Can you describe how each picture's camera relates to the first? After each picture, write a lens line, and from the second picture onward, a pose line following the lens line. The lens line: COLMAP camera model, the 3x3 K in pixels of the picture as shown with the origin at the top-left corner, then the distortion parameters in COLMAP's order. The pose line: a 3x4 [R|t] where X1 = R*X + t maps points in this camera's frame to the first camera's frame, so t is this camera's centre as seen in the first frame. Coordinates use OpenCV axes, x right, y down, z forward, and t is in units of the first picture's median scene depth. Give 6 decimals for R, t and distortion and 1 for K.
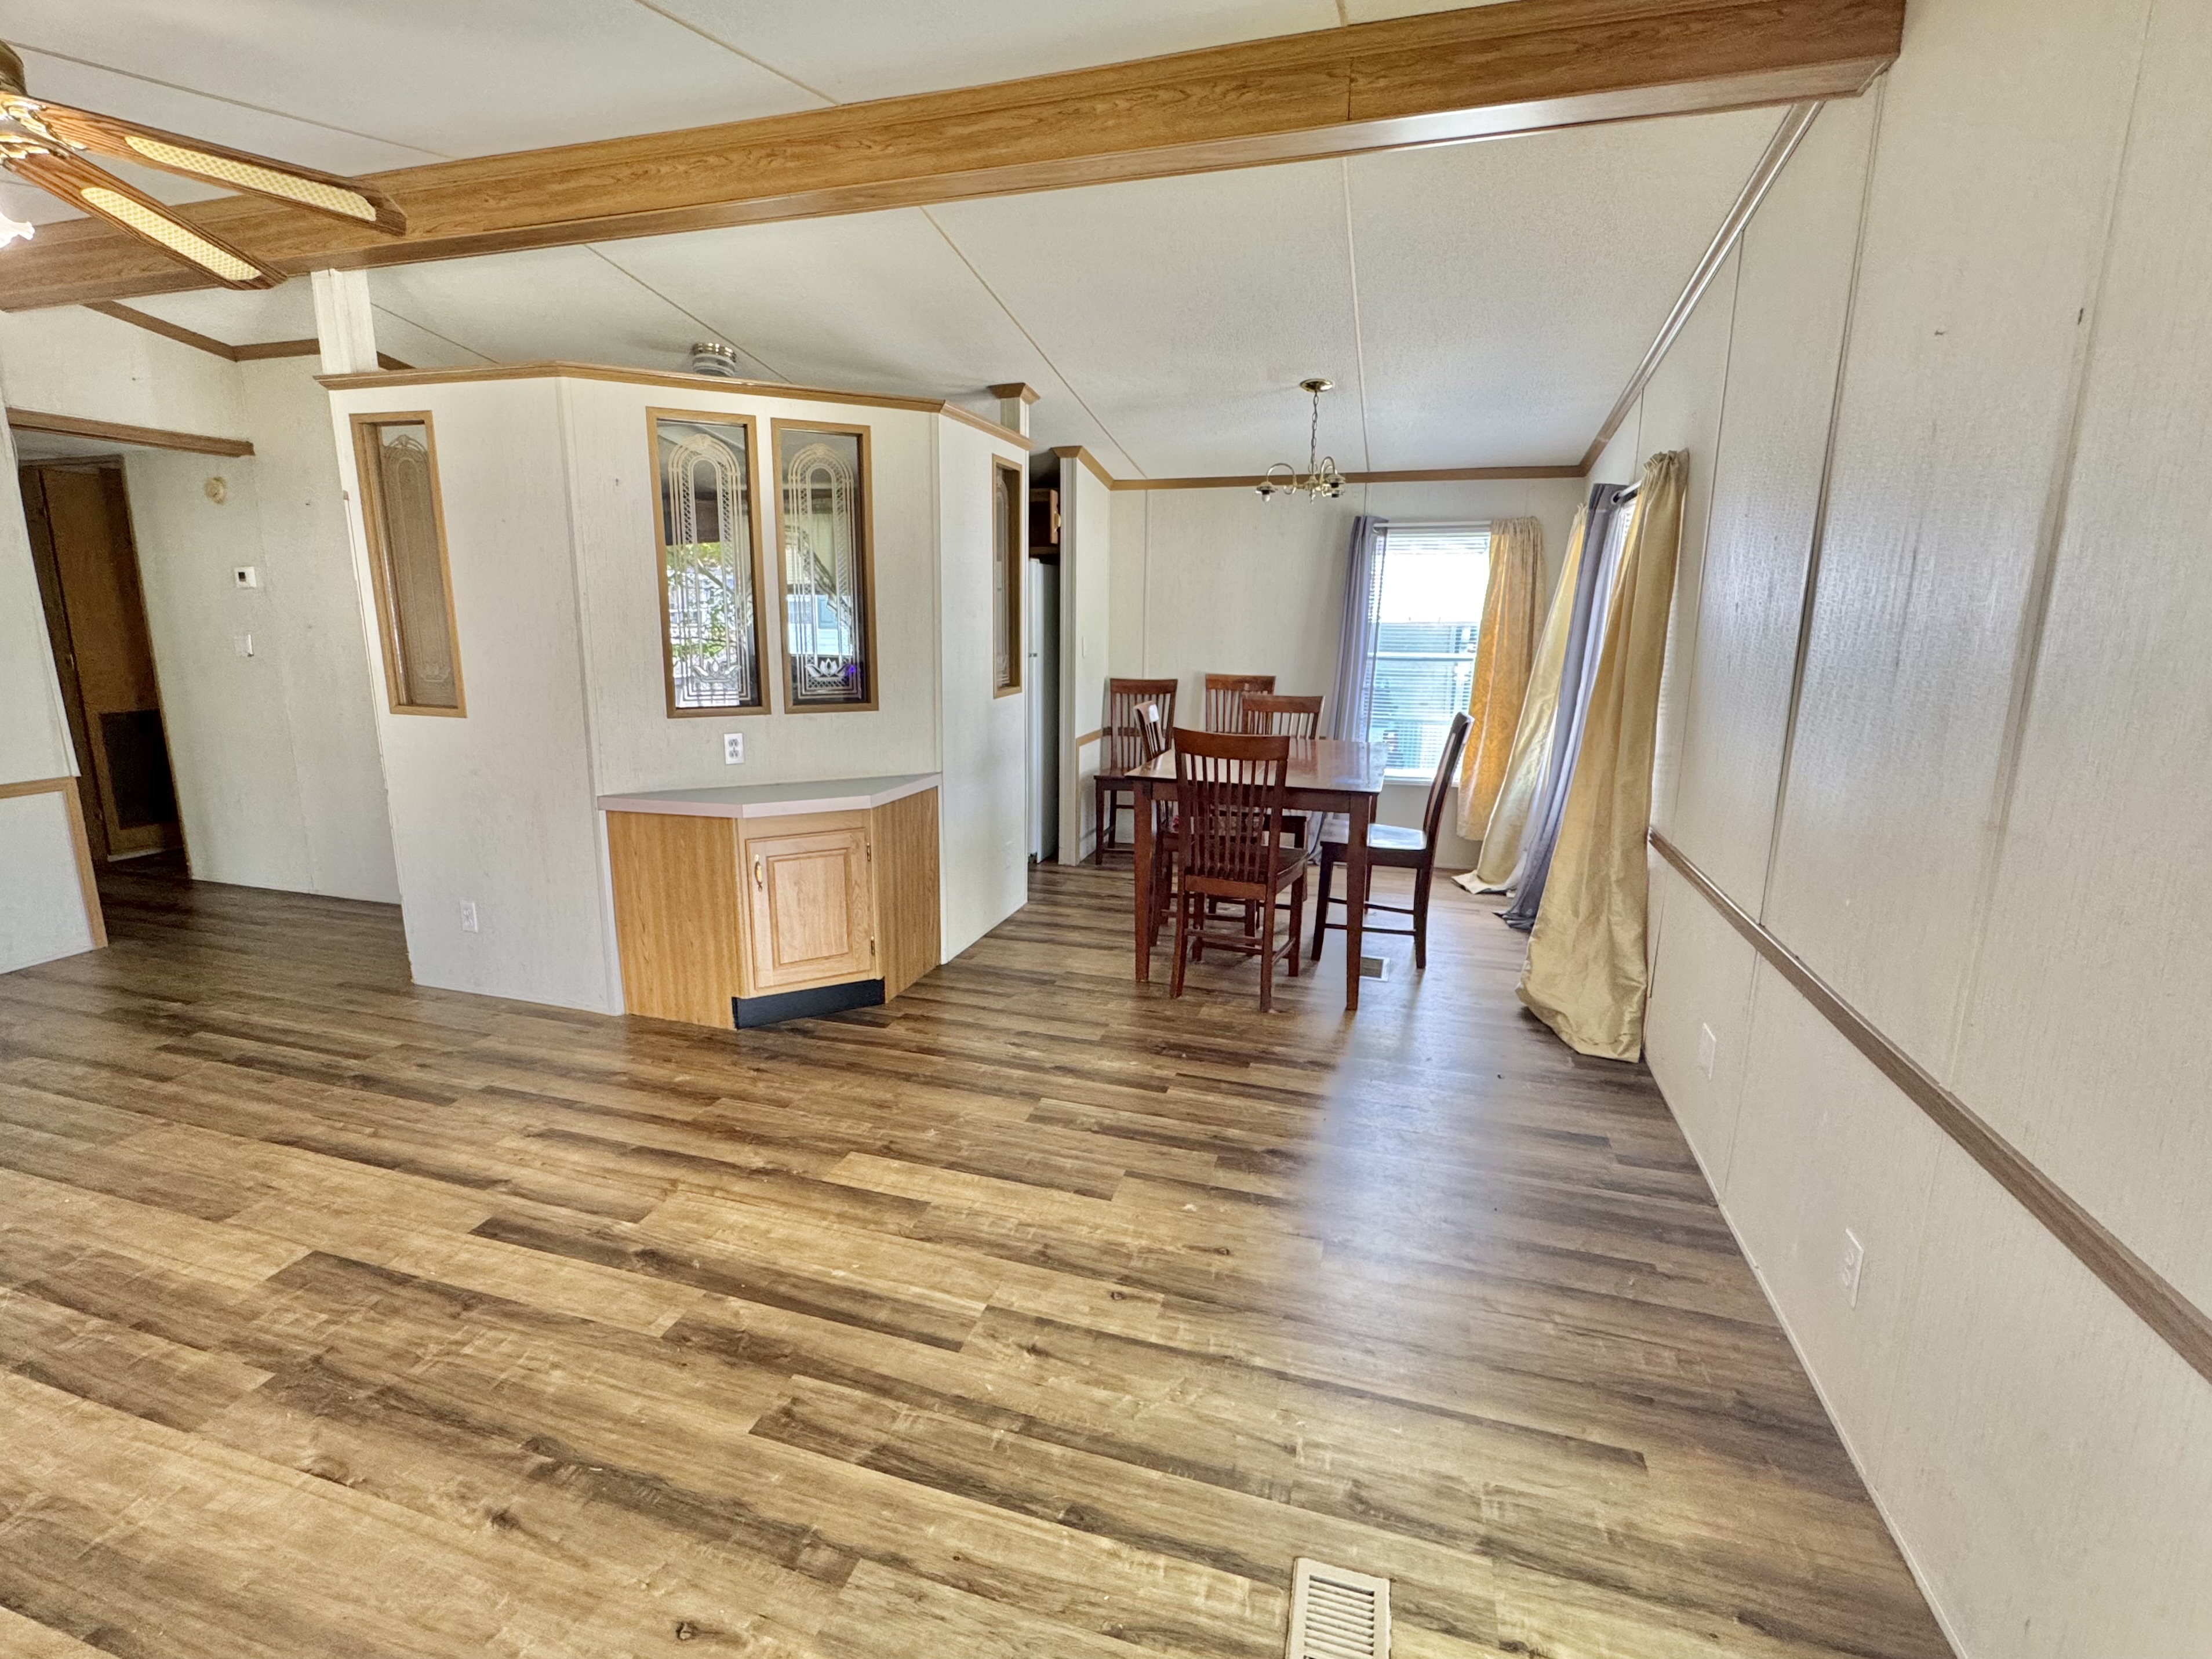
lens RADIAL K [[1027.1, 0, 1074.4], [0, 1027.1, 817.4], [0, 0, 1]] dist [-0.002212, 0.000195]
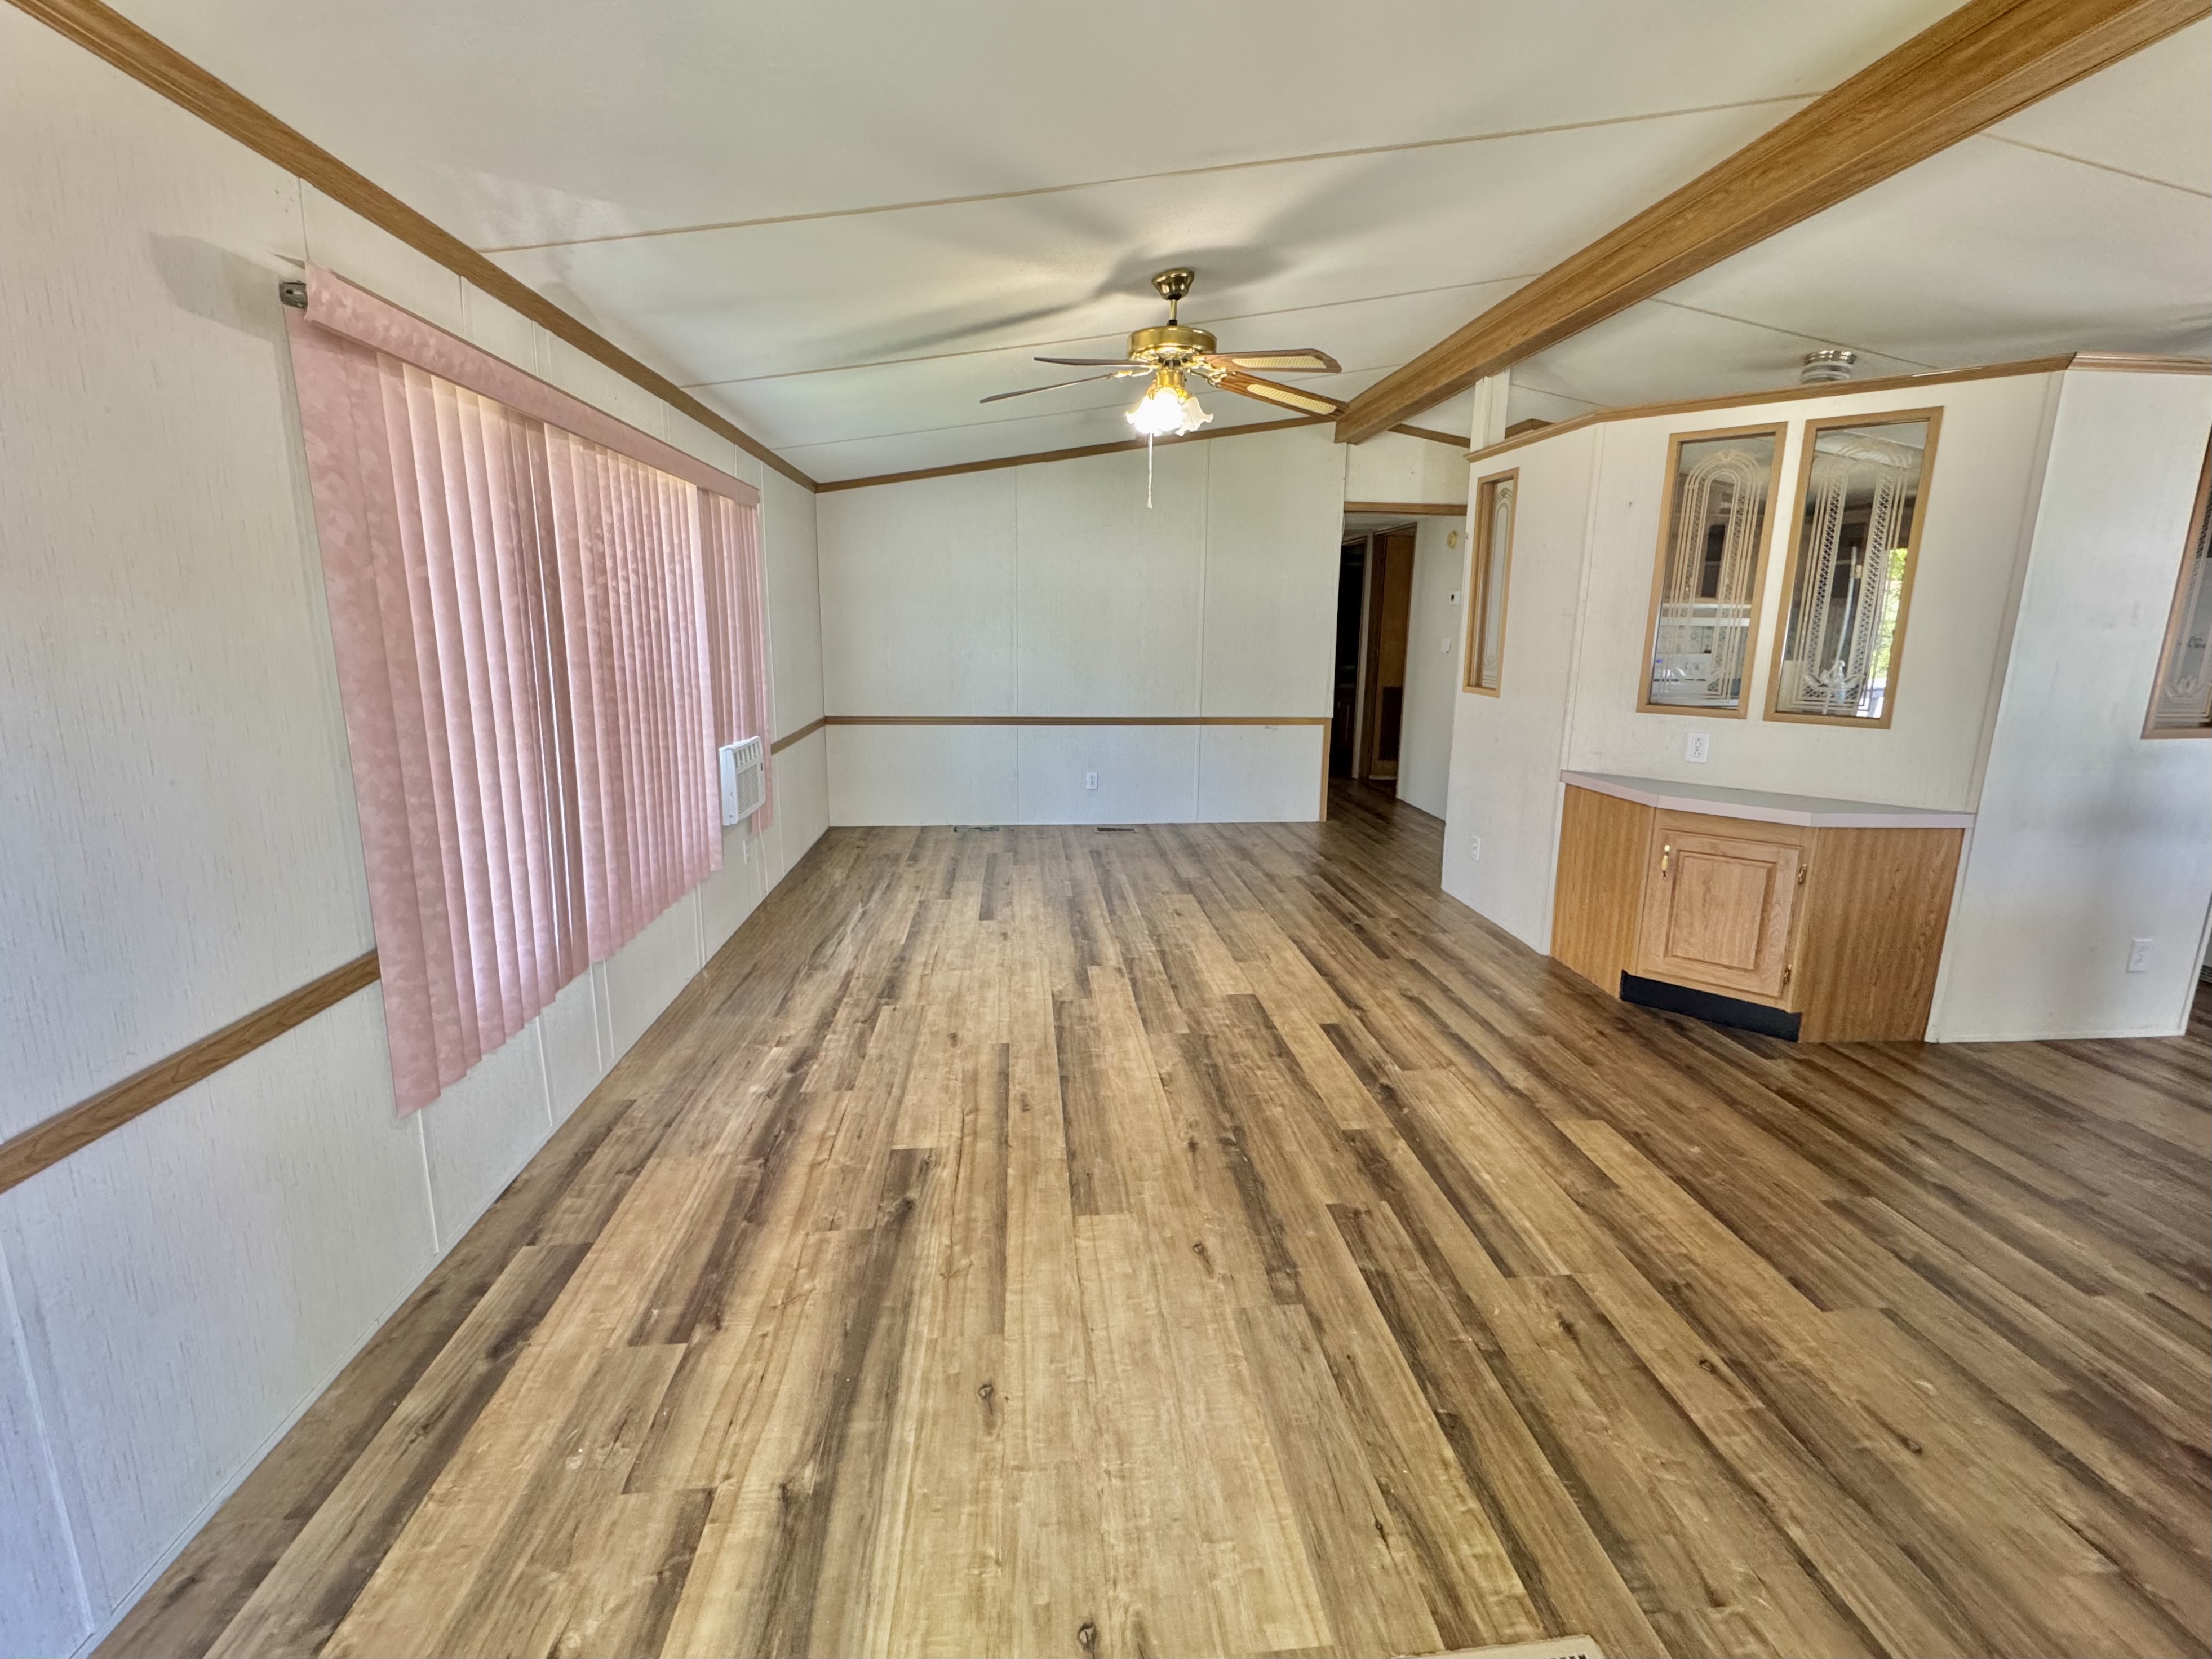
lens RADIAL K [[906.0, 0, 1102.6], [0, 906.0, 788.1], [0, 0, 1]] dist [-0.003153, -0.000407]
pose [[0.387519, 0.165673, -0.906852, 0.394847], [-0.193688, 0.976393, 0.095610, 0.003934], [0.901285, 0.138596, 0.410460, 0.116870]]
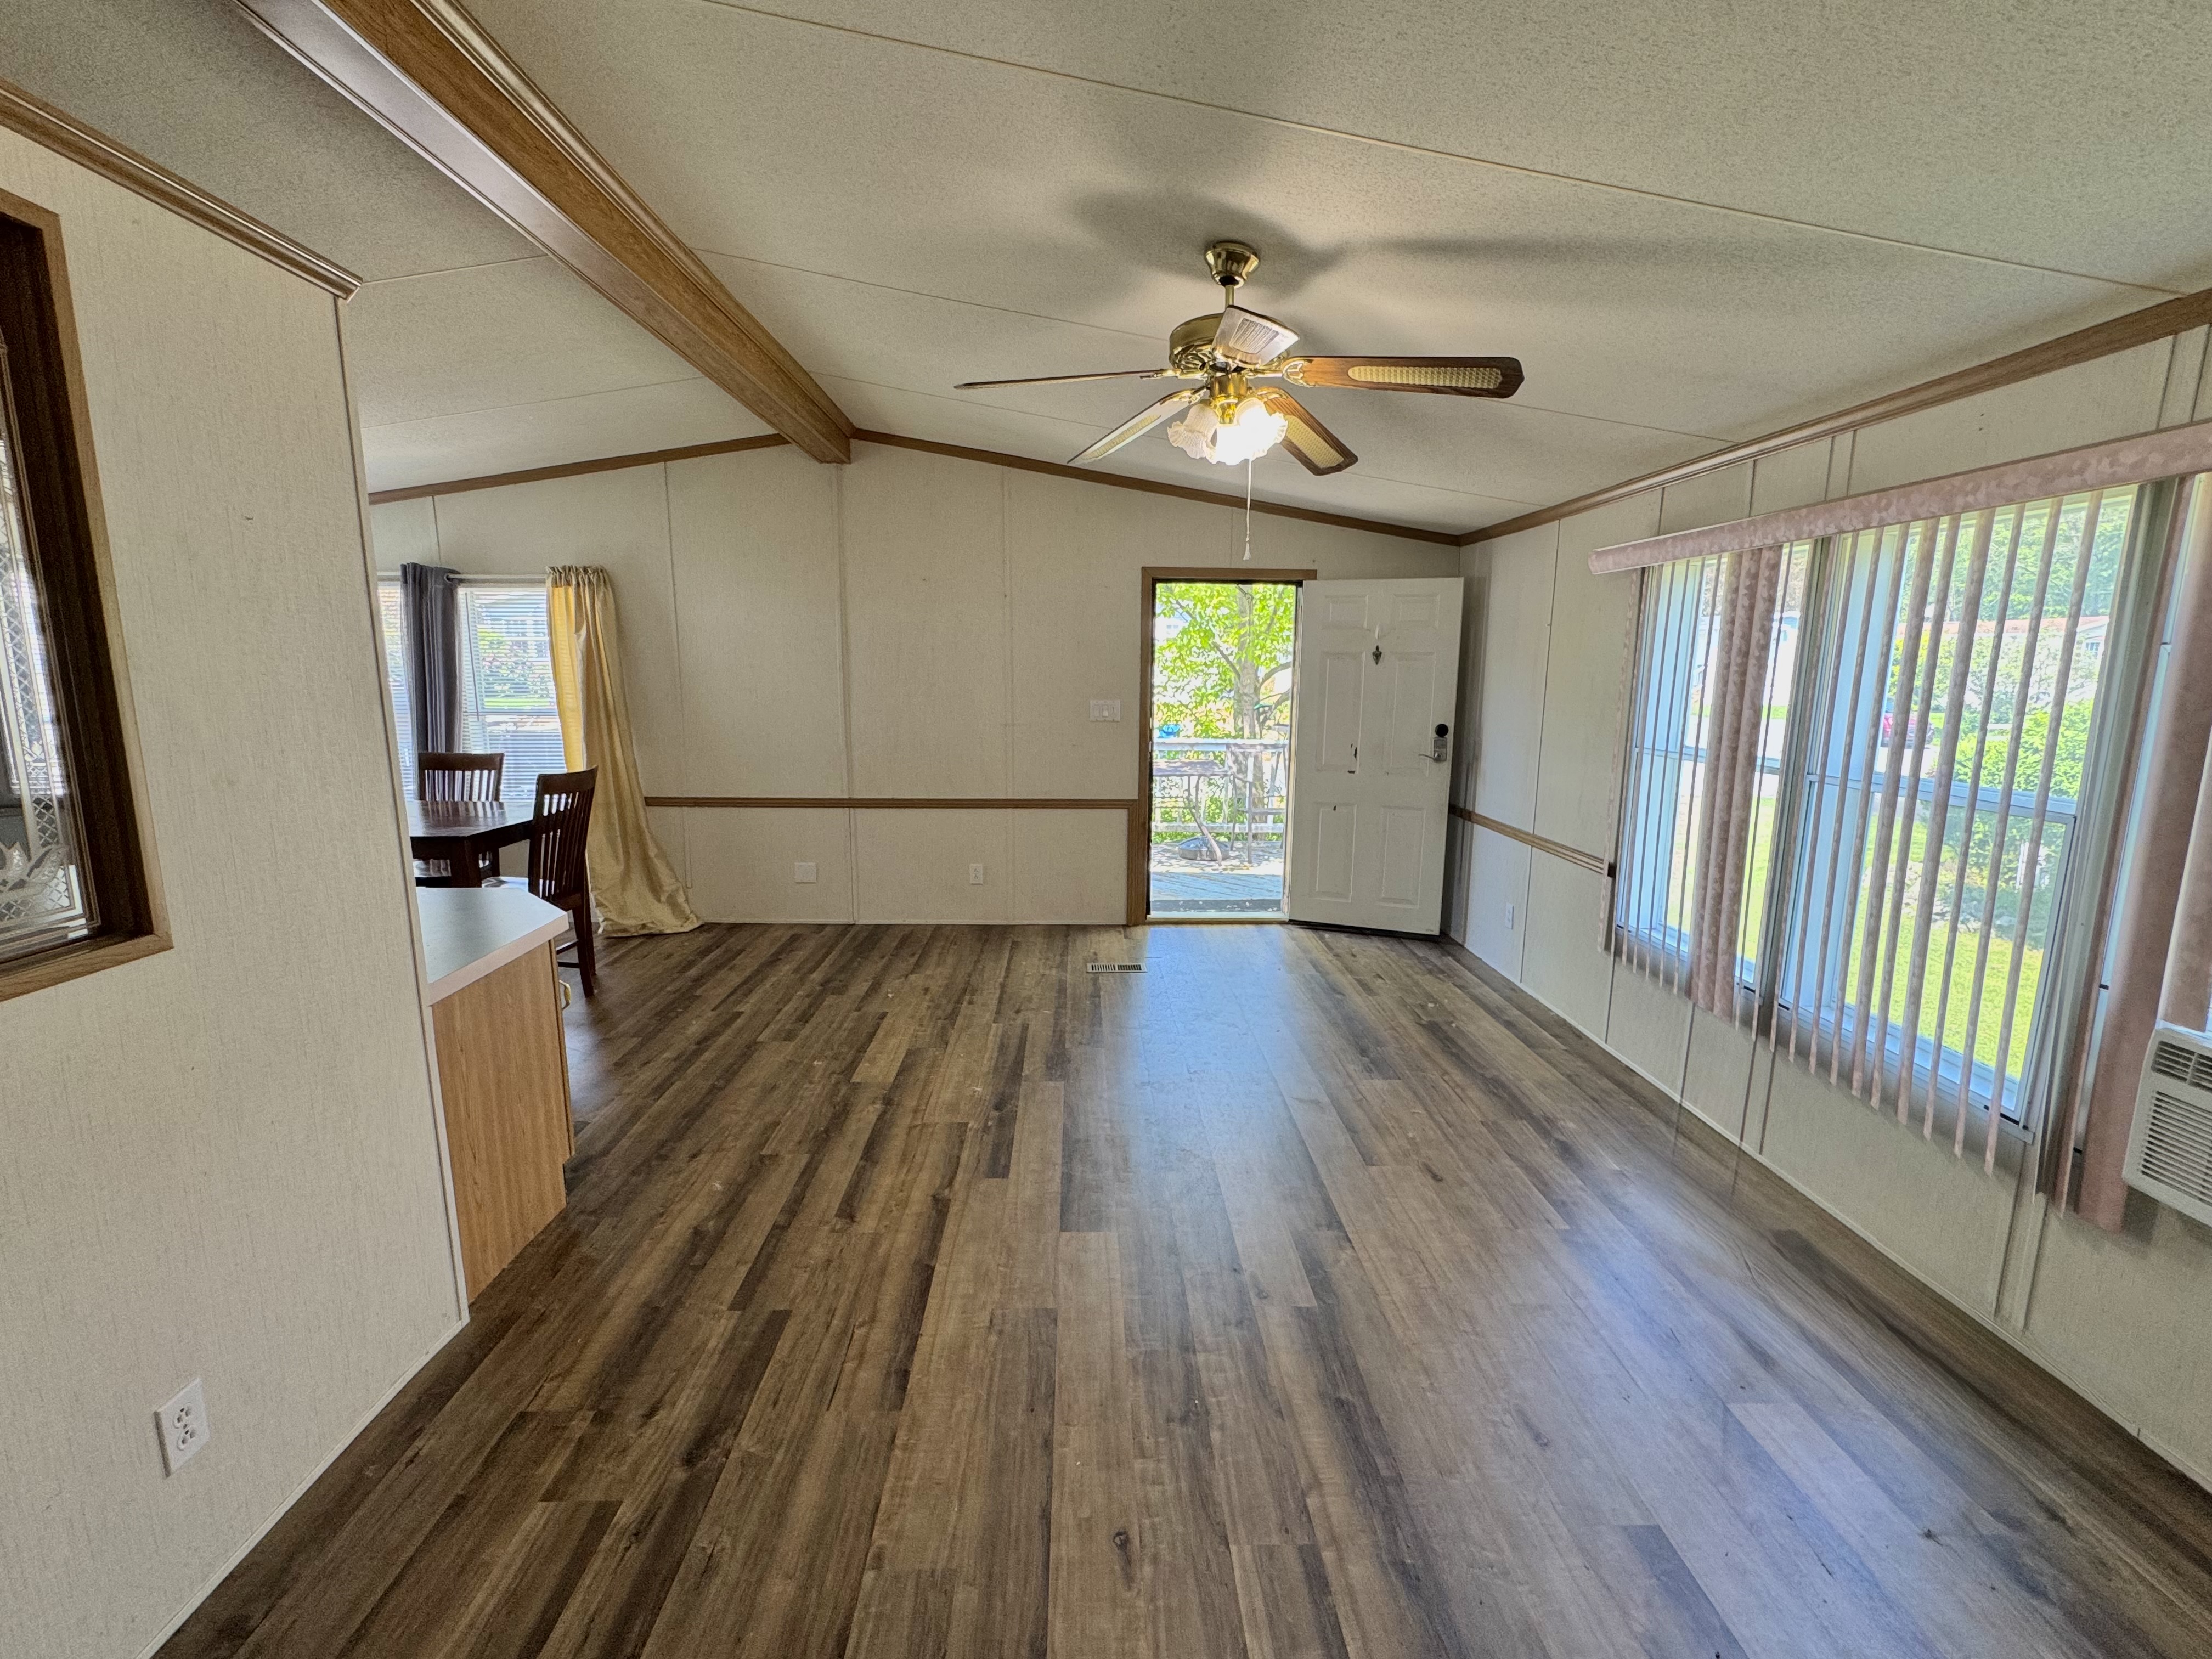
lens RADIAL K [[984.7, 0, 1106.0], [0, 984.7, 829.5], [0, 0, 1]] dist [-0.024772, -0.000143]
pose [[-0.329971, -0.170718, 0.928426, -1.537584], [0.177072, 0.954860, 0.238512, -0.242192], [-0.927235, 0.243100, -0.284847, 1.040539]]
